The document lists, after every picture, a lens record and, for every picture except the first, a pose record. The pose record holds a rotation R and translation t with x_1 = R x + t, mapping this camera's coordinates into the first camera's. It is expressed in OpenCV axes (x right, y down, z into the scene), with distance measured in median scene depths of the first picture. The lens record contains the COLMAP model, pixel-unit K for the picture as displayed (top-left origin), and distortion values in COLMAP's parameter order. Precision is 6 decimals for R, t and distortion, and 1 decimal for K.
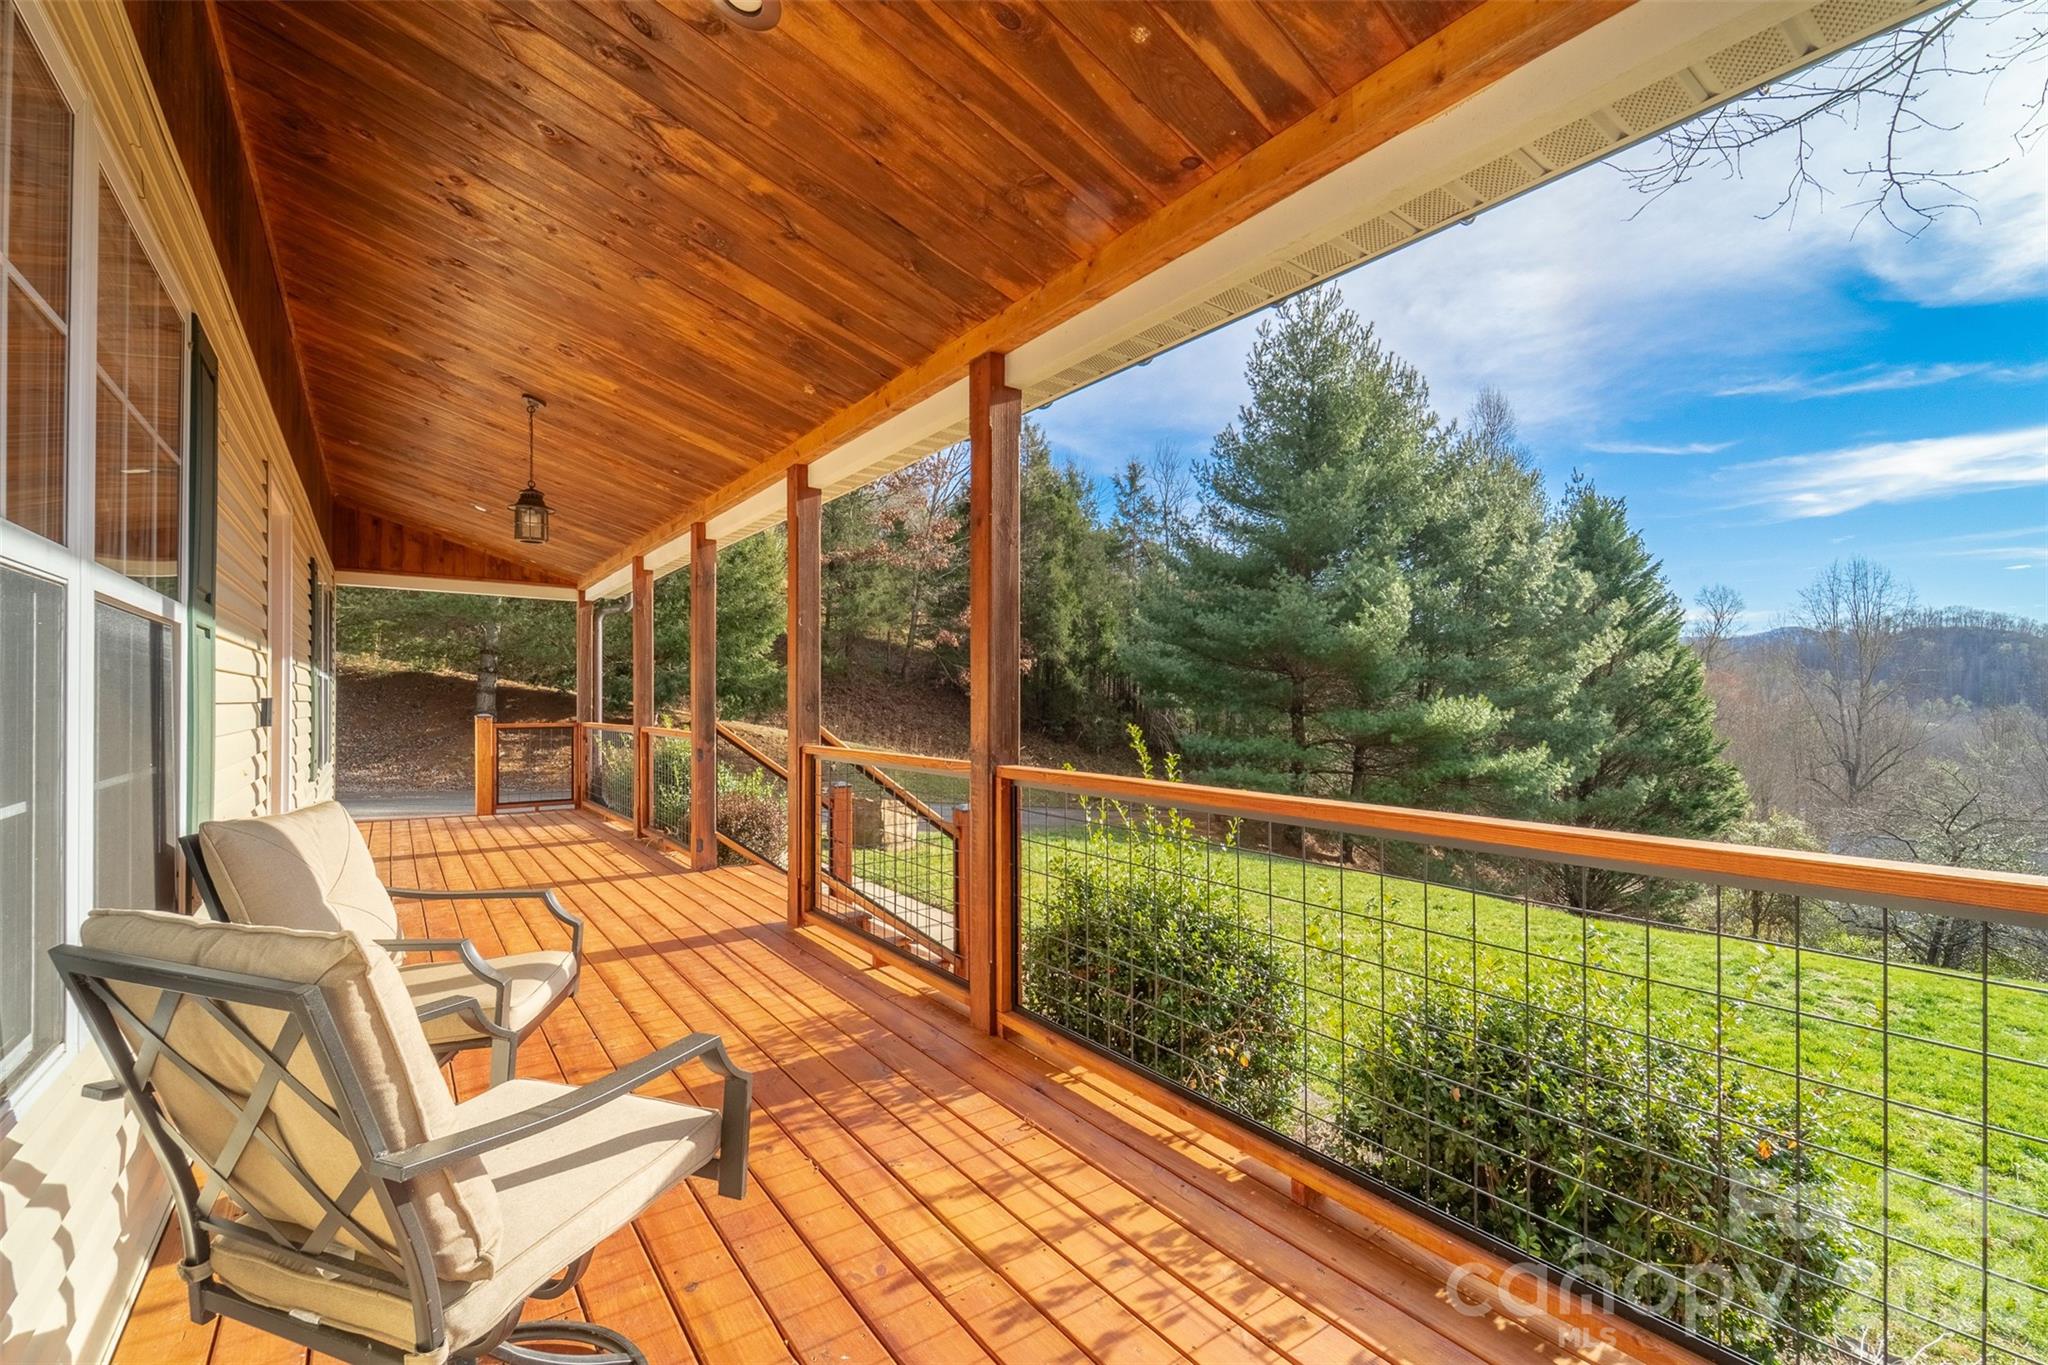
lens RADIAL K [[850.2, 0, 1015.0], [0, 850.2, 696.7], [0, 0, 1]] dist [0.001006, 0.000007]
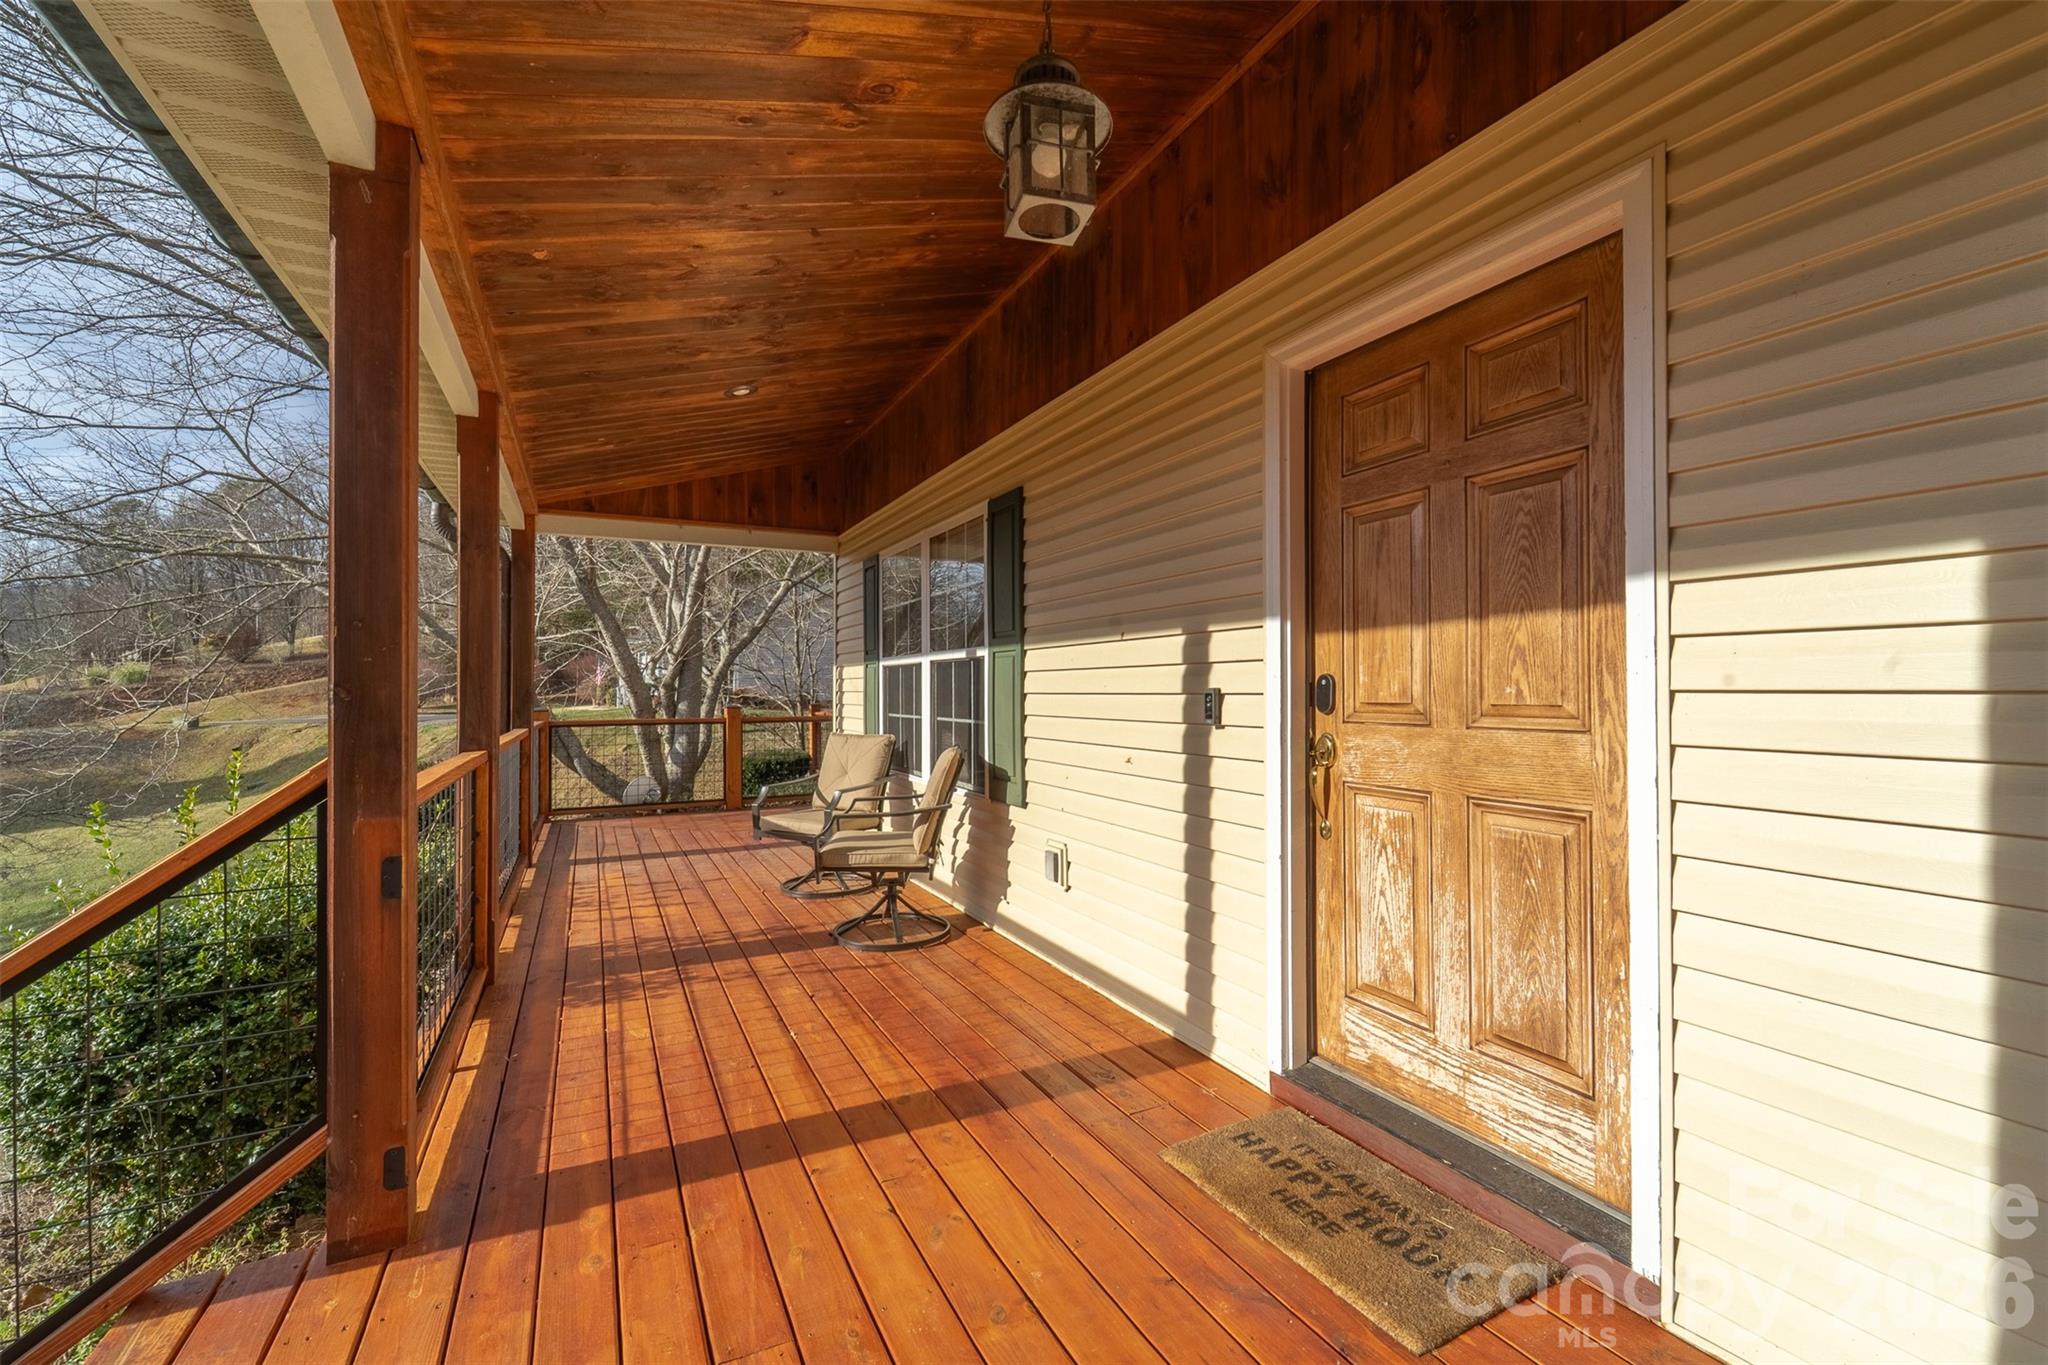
lens RADIAL K [[837.0, 0, 1024.0], [0, 837.0, 682.5], [0, 0, 1]] dist [0.001484, 0.000095]
pose [[-0.987764, 0.004864, 0.155878, -1.078044], [0.002753, 0.999902, -0.013759, 0.007651], [-0.155929, -0.013161, -0.987681, 2.340428]]
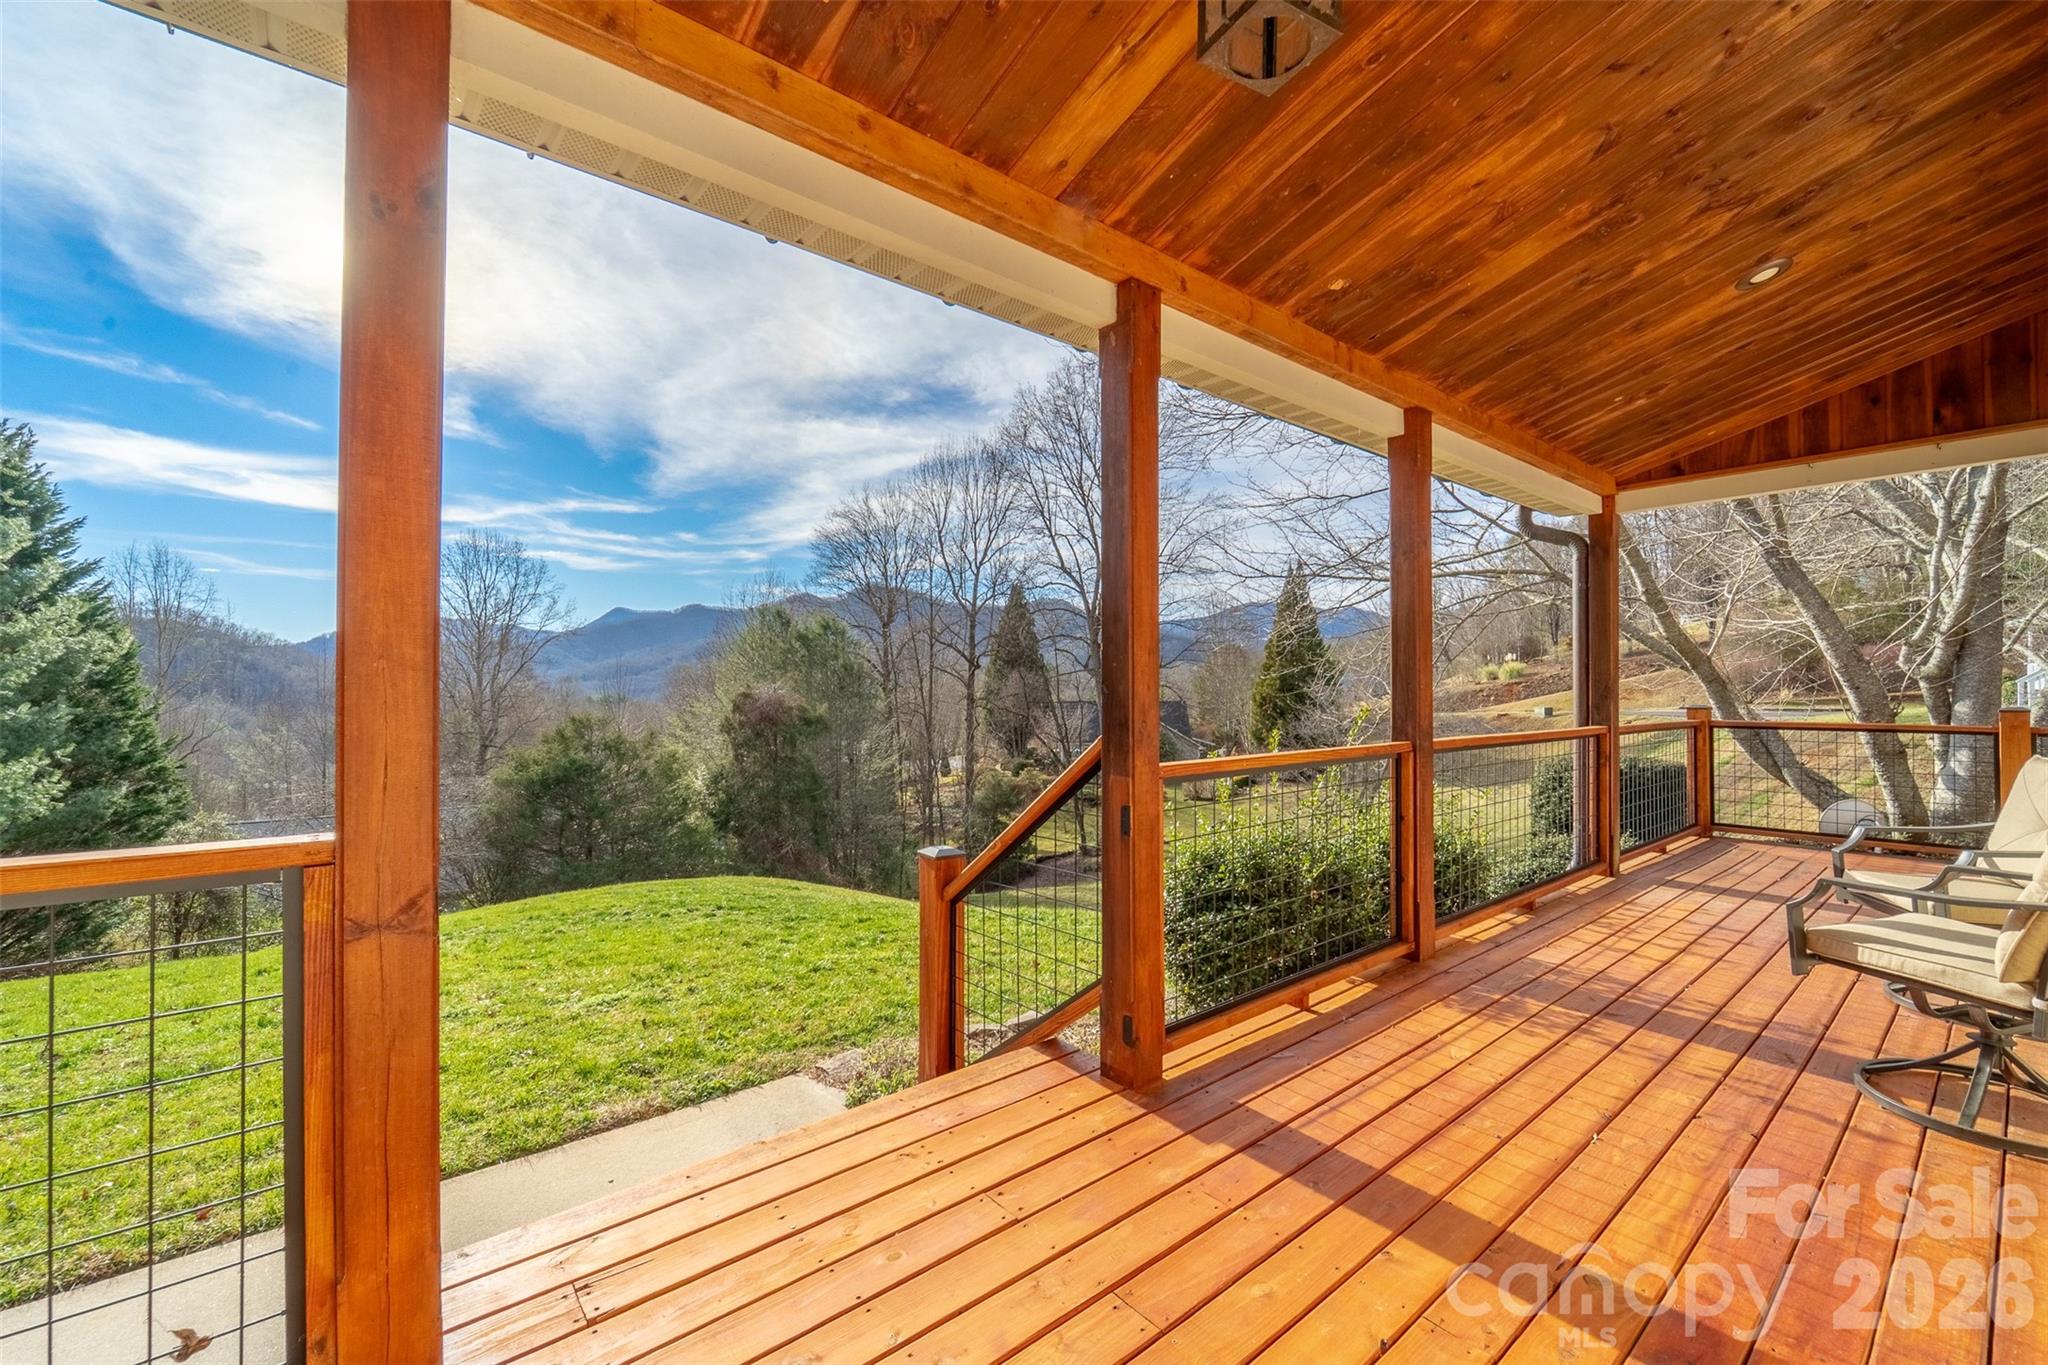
lens RADIAL K [[852.1, 0, 1029.2], [0, 852.1, 677.3], [0, 0, 1]] dist [-0.005130, -0.000798]
pose [[-0.063387, 0.011703, 0.997920, -1.425043], [-0.003212, 0.999924, -0.011931, 0.004460], [-0.997984, -0.003962, -0.063345, 1.913681]]
